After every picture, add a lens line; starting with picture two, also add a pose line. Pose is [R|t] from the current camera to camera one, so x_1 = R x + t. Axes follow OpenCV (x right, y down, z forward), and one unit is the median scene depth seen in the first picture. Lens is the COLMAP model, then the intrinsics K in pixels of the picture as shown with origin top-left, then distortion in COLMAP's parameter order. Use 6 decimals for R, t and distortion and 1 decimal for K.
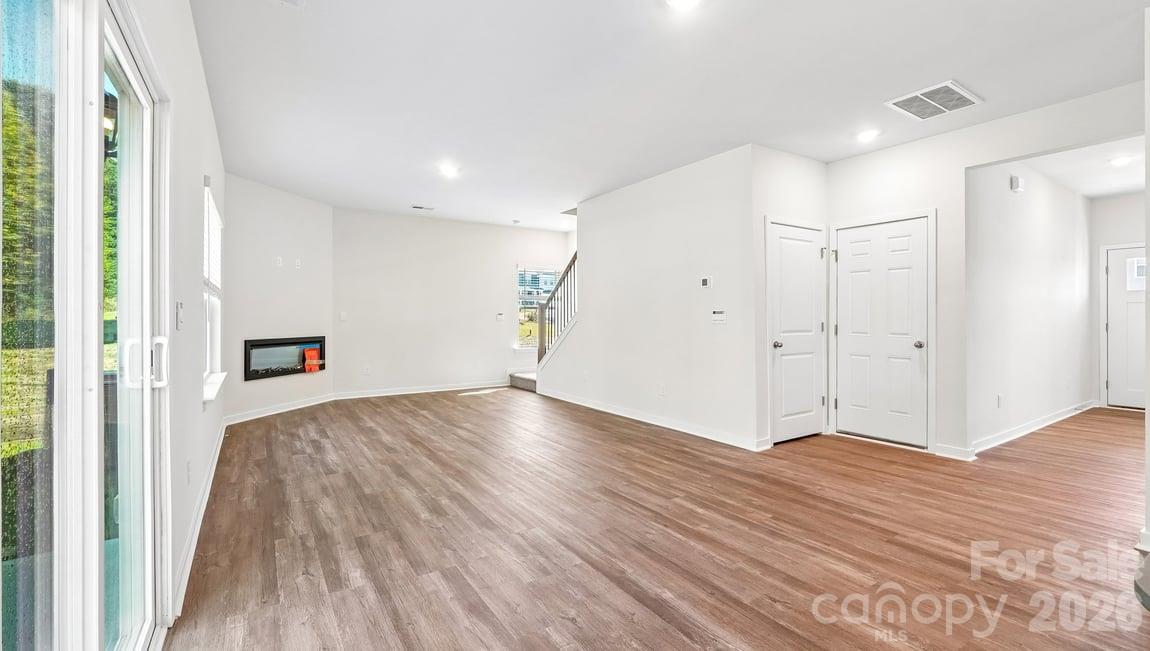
lens RADIAL K [[493.4, 0, 580.8], [0, 493.4, 318.1], [0, 0, 1]] dist [-0.002067, -0.000501]
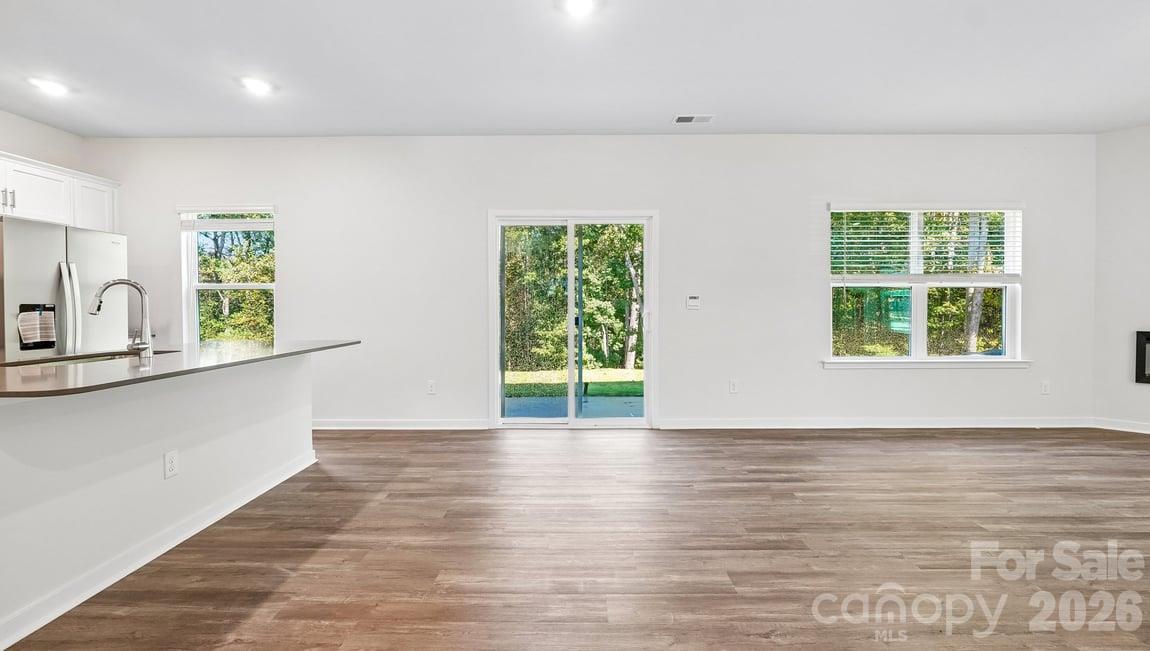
lens RADIAL K [[488.4, 0, 574.3], [0, 488.4, 309.0], [0, 0, 1]] dist [-0.001548, -0.000097]
pose [[-0.559390, 0.004882, -0.828891, 0.773395], [0.001885, 0.999988, 0.004618, 0.004340], [0.828903, 0.001021, -0.559392, 1.096349]]
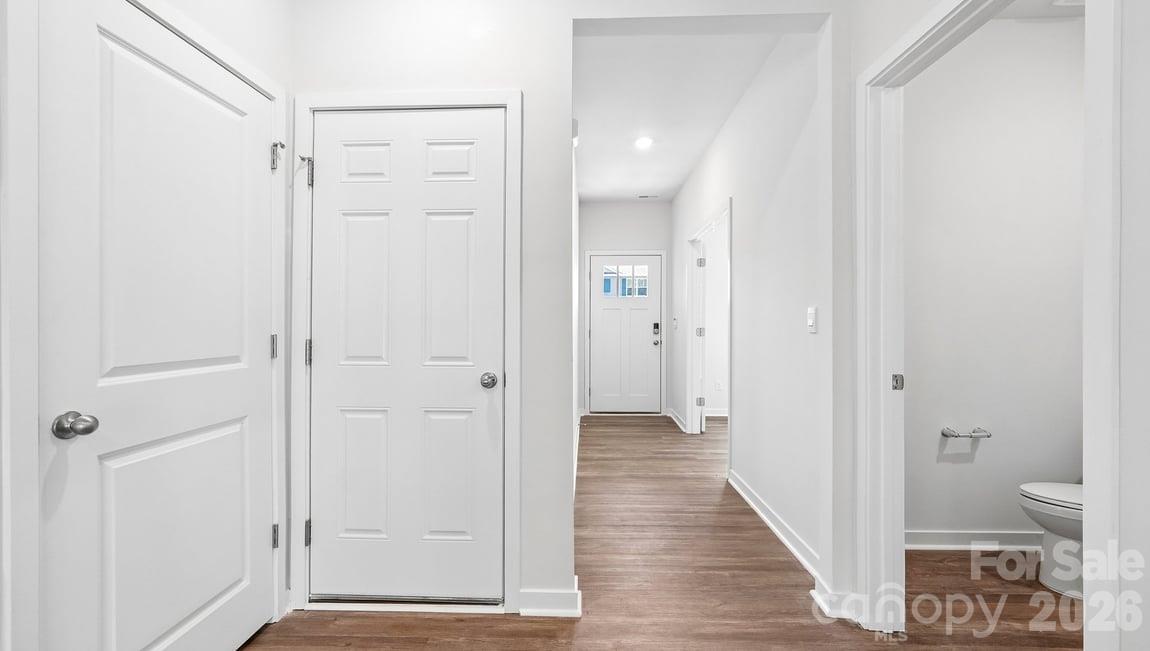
lens RADIAL K [[493.4, 0, 580.8], [0, 493.4, 318.1], [0, 0, 1]] dist [-0.002067, -0.000501]
pose [[0.567730, 0.011409, 0.823136, 0.433116], [0.001613, 0.999887, -0.014972, 0.002749], [-0.823213, 0.009828, 0.567647, 0.816120]]
